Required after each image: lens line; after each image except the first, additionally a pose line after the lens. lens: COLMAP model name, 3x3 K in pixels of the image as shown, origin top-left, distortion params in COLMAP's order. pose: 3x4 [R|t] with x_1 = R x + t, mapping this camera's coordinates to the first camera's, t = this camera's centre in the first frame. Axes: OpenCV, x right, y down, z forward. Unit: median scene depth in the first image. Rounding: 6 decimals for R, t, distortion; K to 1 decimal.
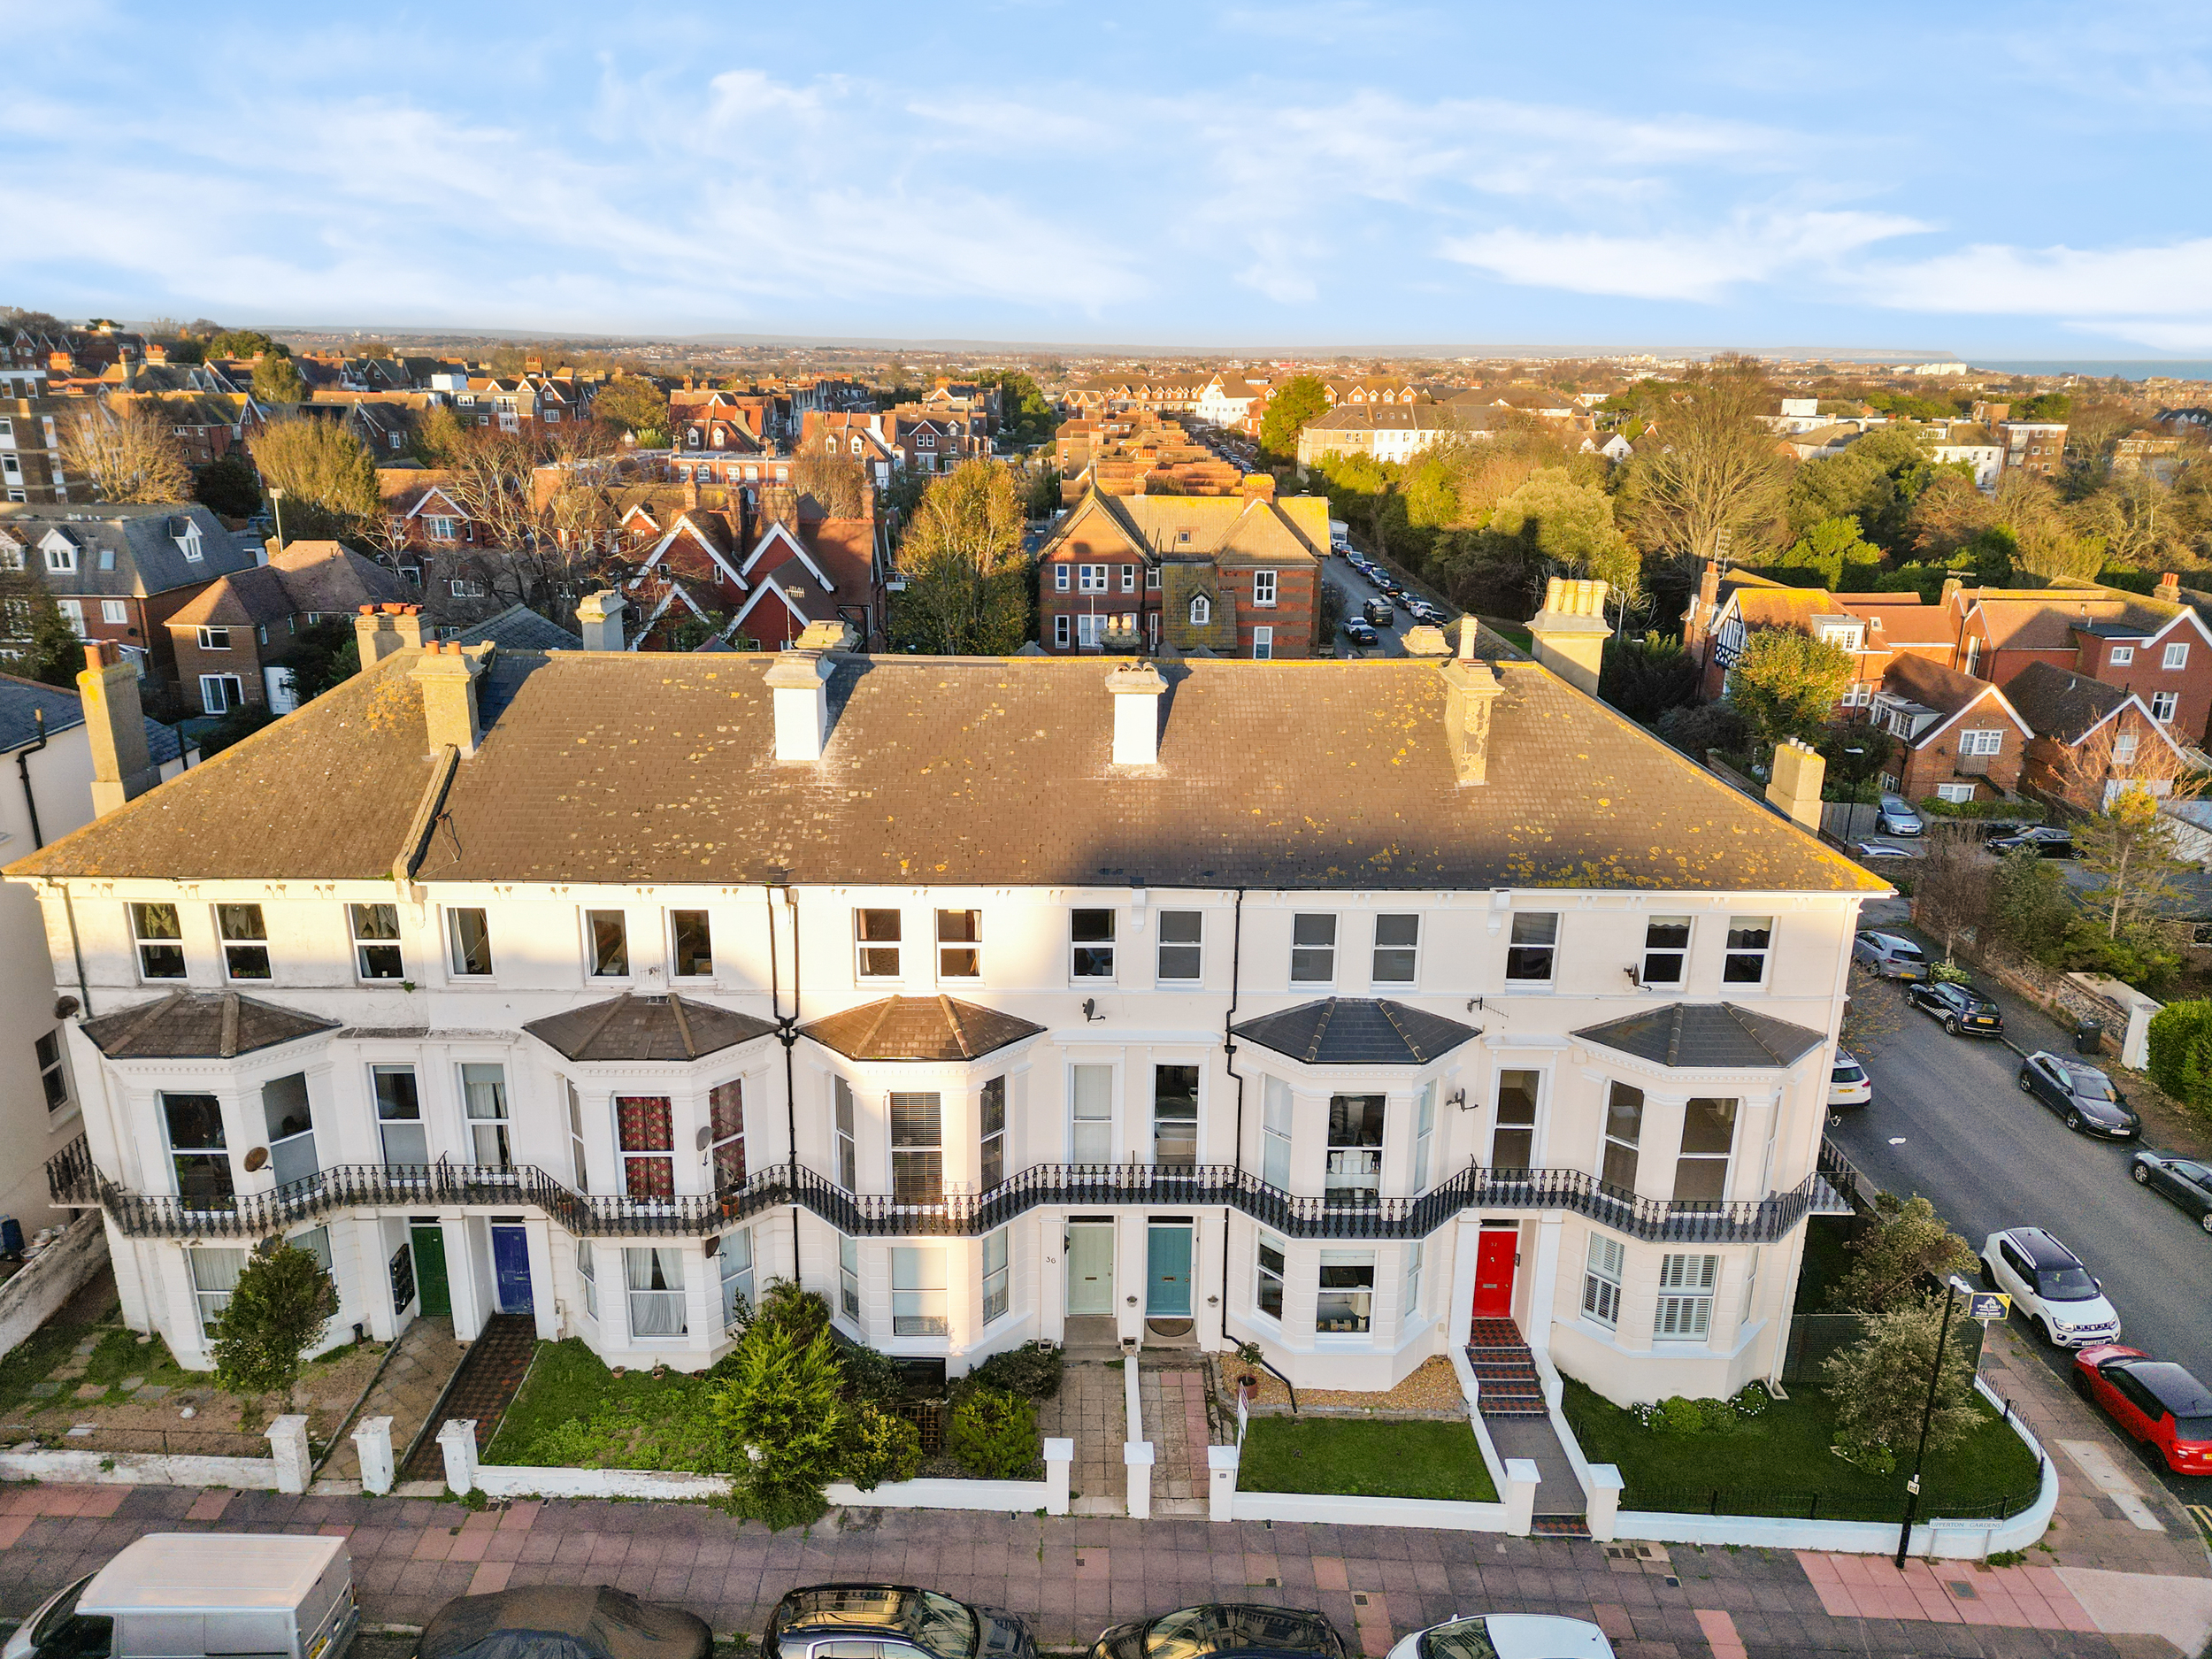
lens RADIAL K [[1556.6, 0, 1106.0], [0, 1556.6, 829.5], [0, 0, 1]] dist [0.084931, -0.083925]
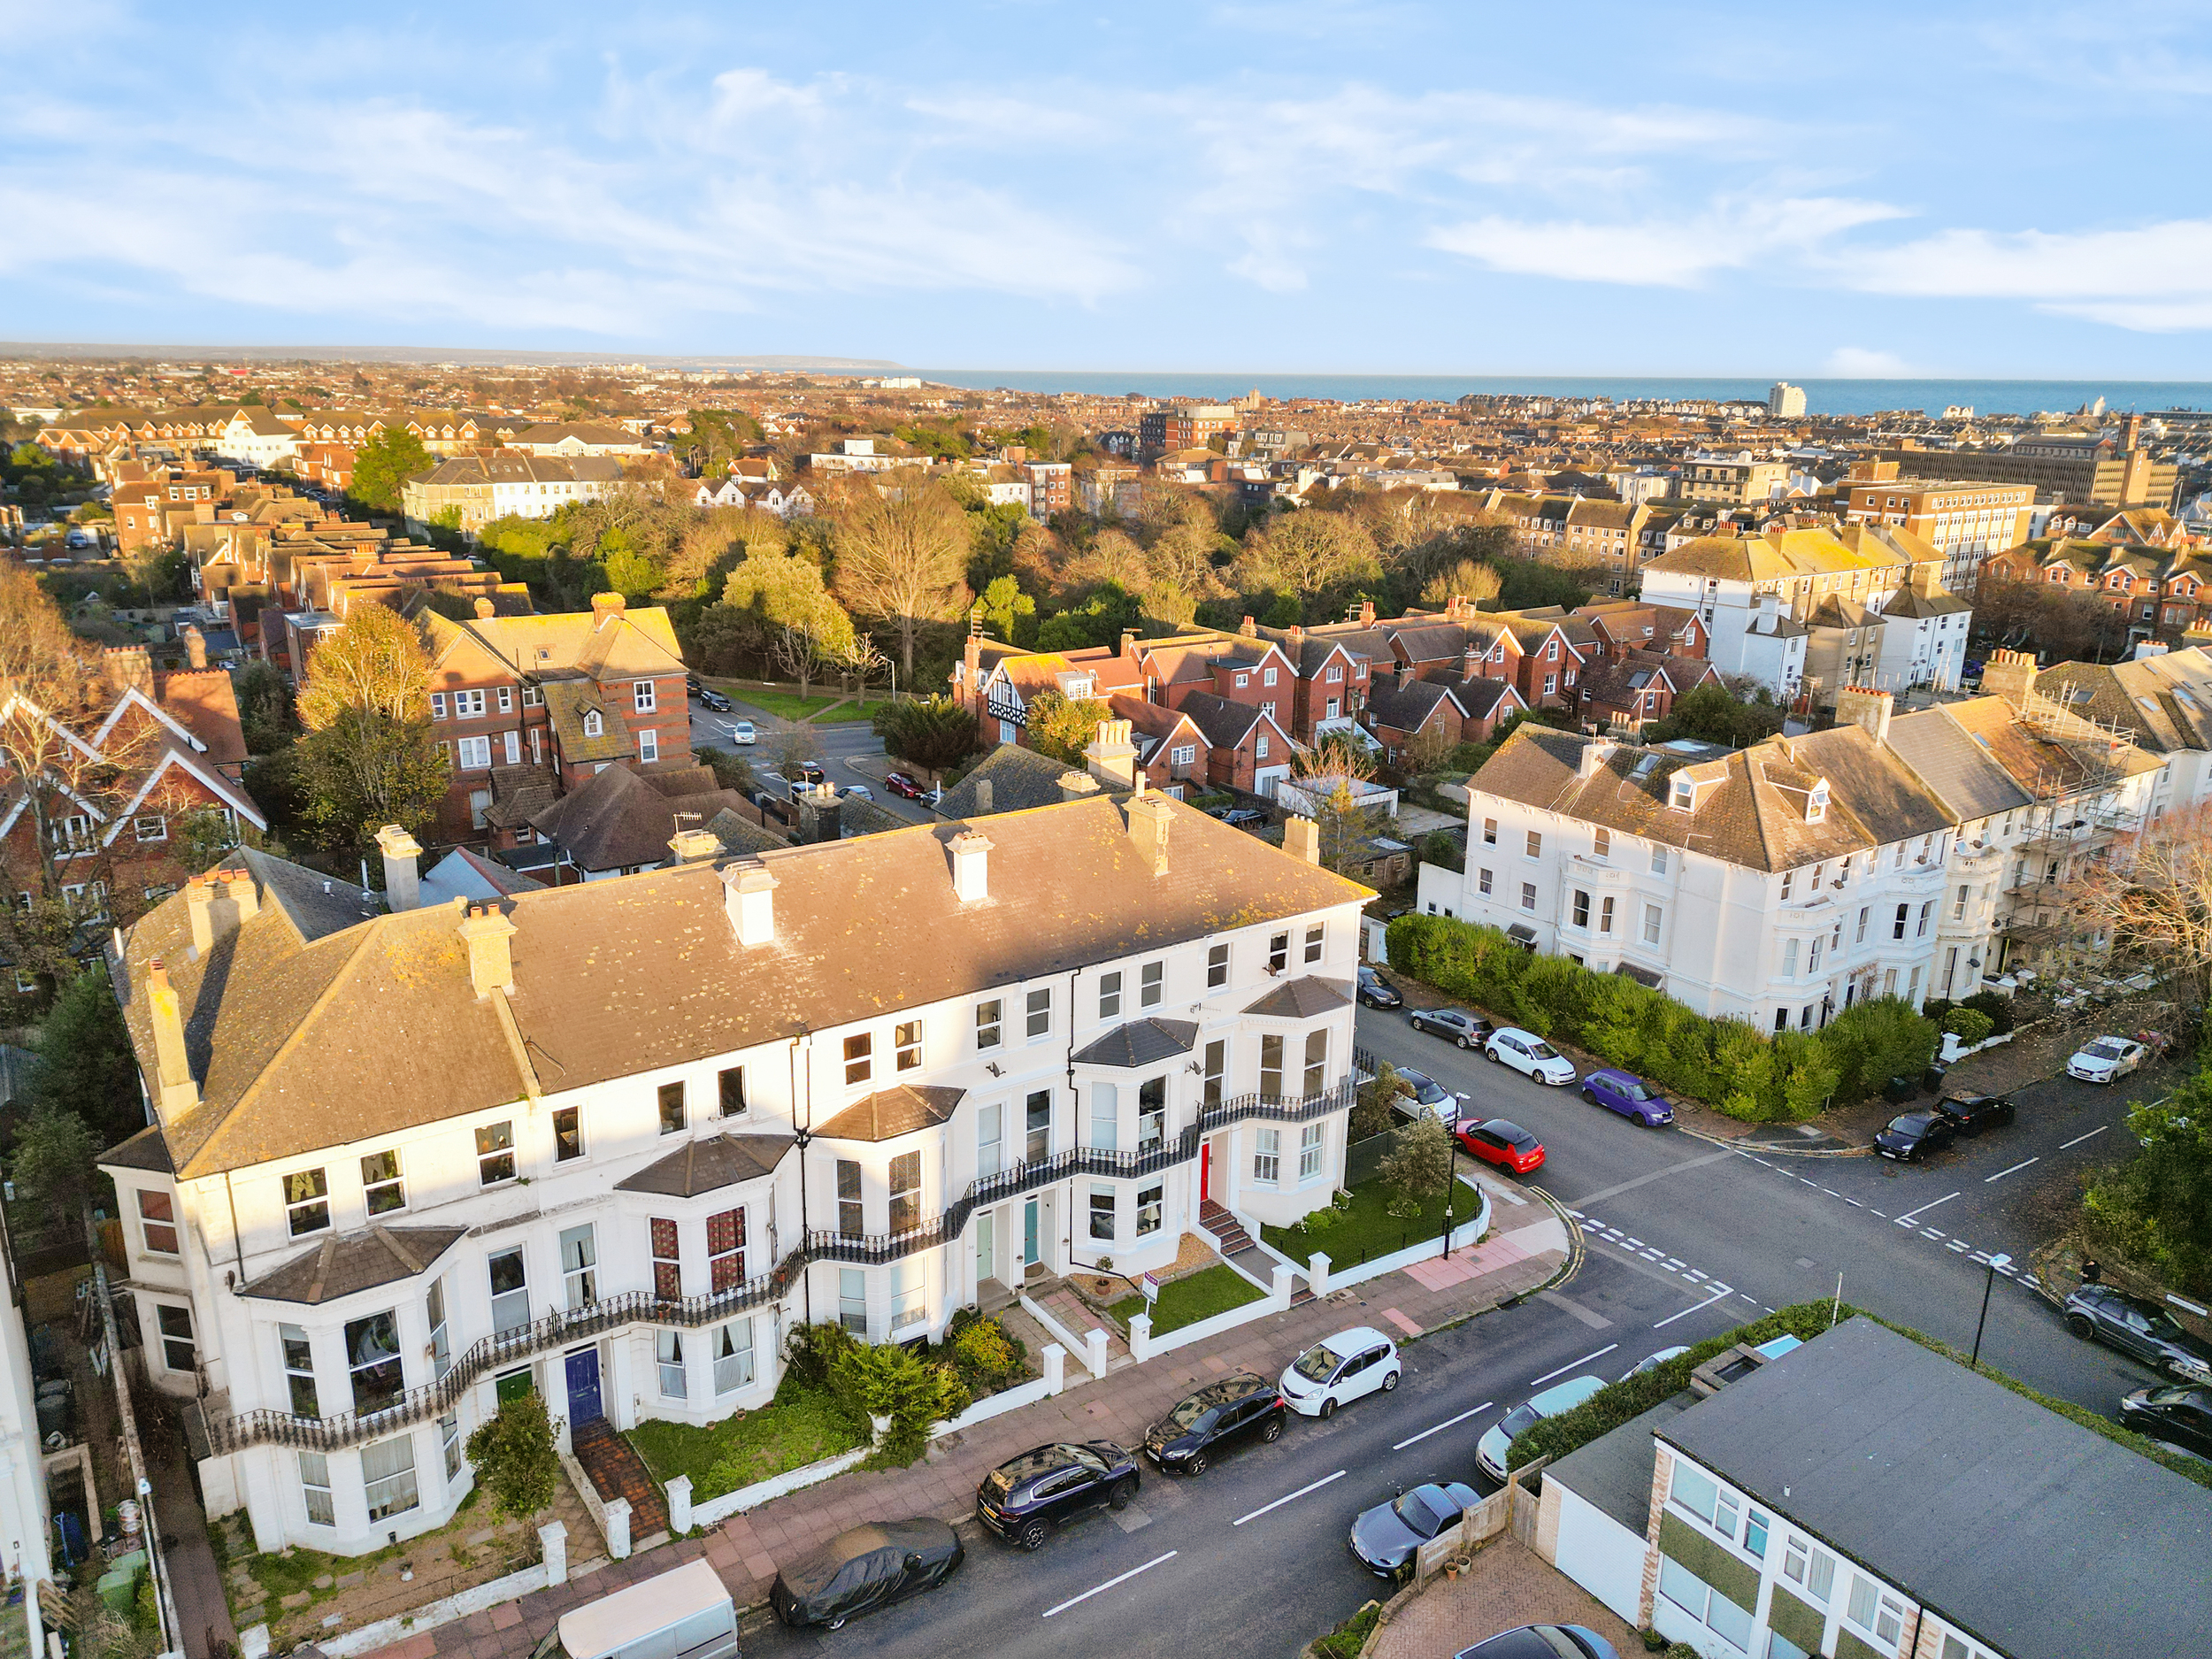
lens RADIAL K [[1570.4, 0, 1106.0], [0, 1570.4, 829.5], [0, 0, 1]] dist [0.082075, -0.079960]
pose [[0.826508, -0.157848, 0.540340, -0.688915], [0.160814, 0.986087, 0.042080, -0.154188], [-0.539465, 0.052115, 0.840394, -0.329158]]
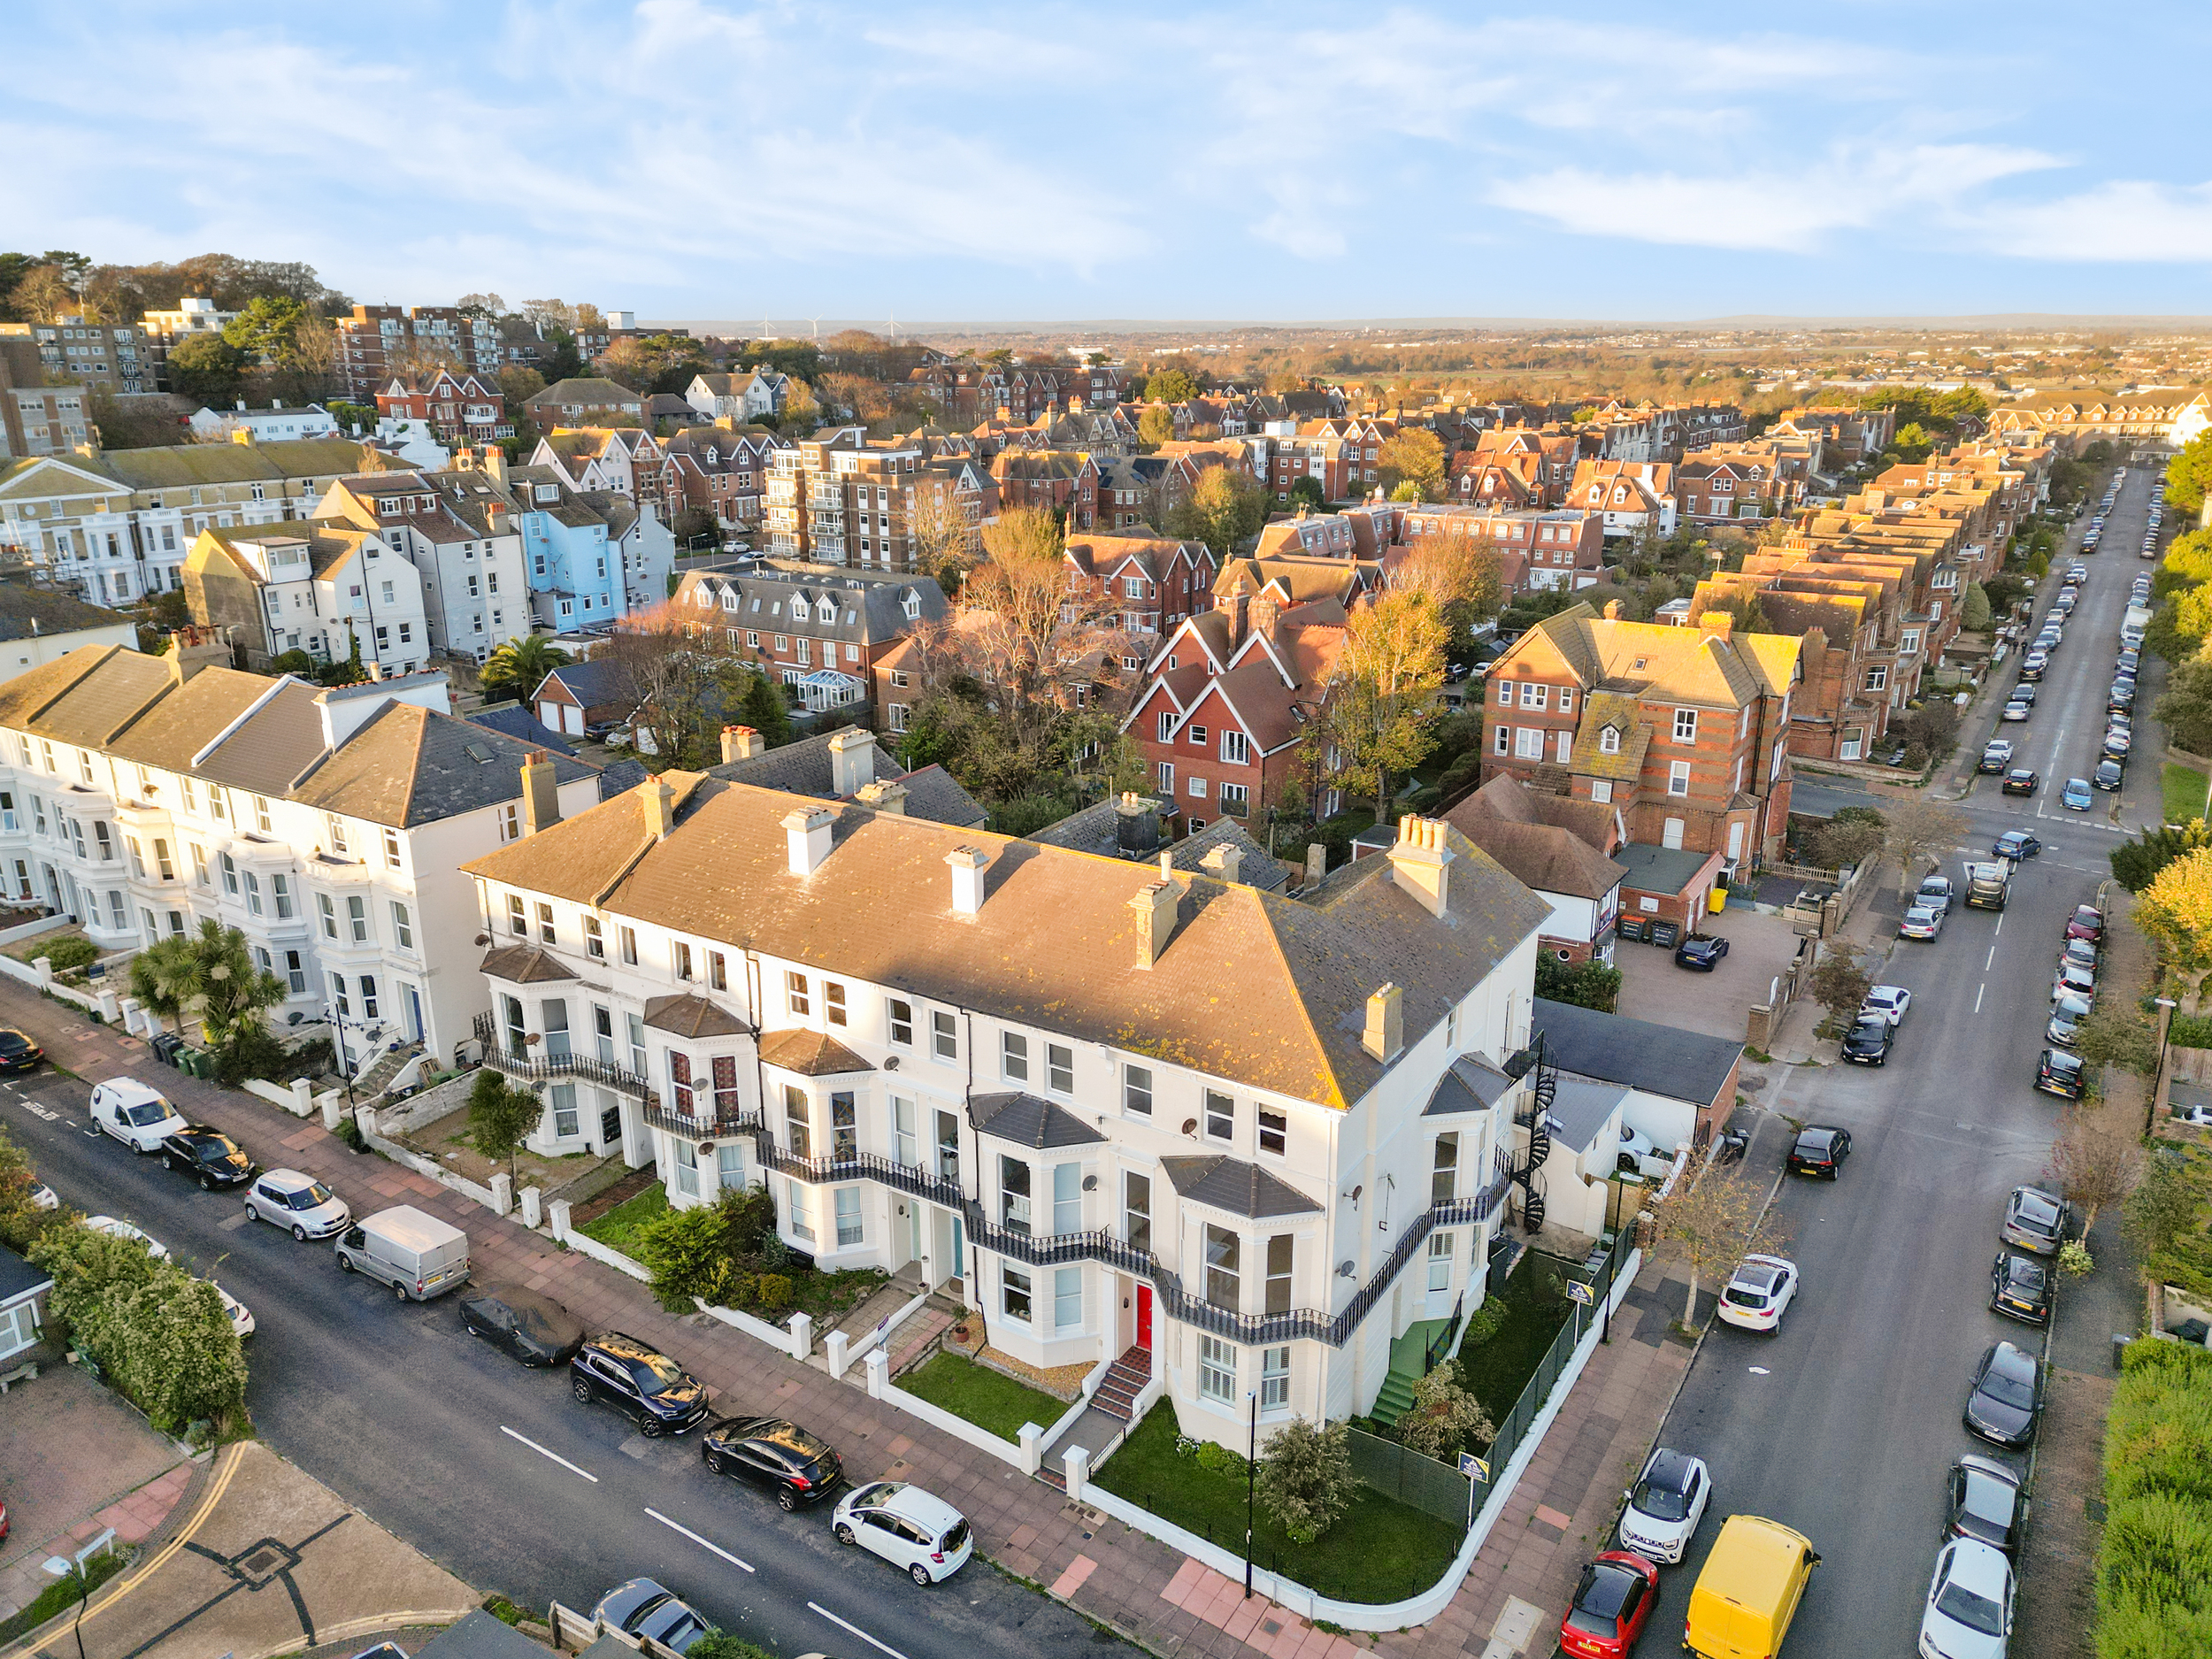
lens RADIAL K [[1582.9, 0, 1106.0], [0, 1582.9, 829.5], [0, 0, 1]] dist [0.072530, -0.069232]
pose [[0.834388, 0.150758, -0.530159, 0.966735], [-0.148481, 0.987788, 0.047206, -0.220933], [0.530801, 0.039331, 0.846583, -0.243585]]
